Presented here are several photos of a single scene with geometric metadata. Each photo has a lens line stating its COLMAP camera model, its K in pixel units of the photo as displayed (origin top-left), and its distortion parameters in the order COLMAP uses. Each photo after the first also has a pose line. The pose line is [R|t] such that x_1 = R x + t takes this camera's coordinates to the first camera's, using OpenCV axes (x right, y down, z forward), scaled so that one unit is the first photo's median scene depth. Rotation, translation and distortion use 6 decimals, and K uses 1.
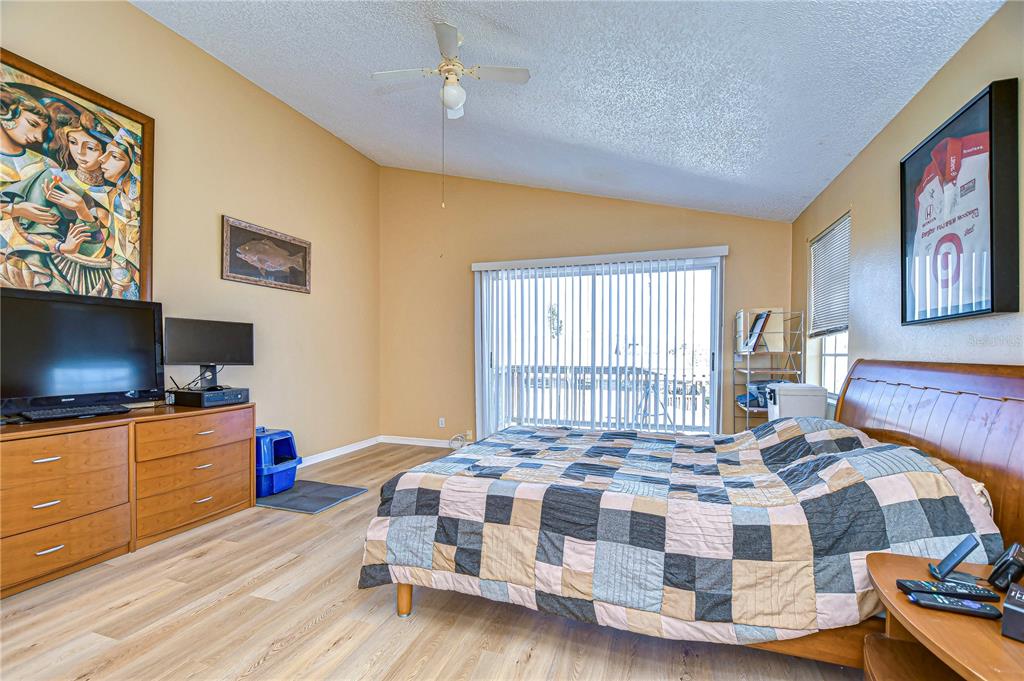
lens RADIAL K [[464.2, 0, 514.7], [0, 464.2, 346.6], [0, 0, 1]] dist [0.004860, -0.005449]
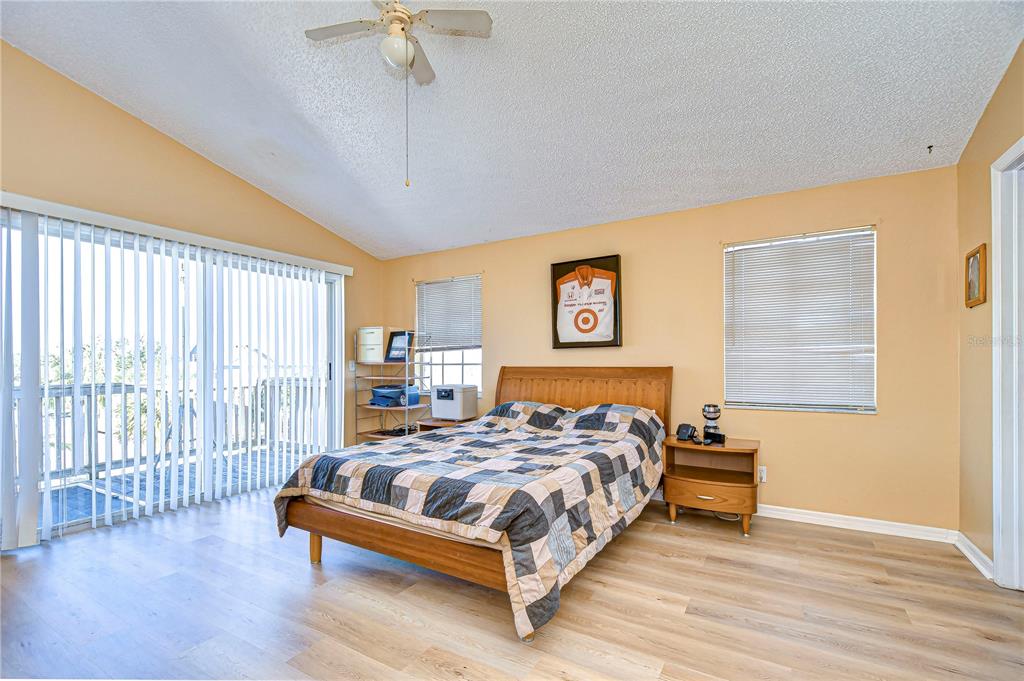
lens RADIAL K [[464.2, 0, 503.7], [0, 464.2, 362.9], [0, 0, 1]] dist [0.004860, -0.005449]
pose [[0.177274, 0.004437, 0.984151, -1.340192], [-0.011220, 0.999934, -0.002487, 0.025123], [-0.984098, -0.010601, 0.177312, 1.011225]]
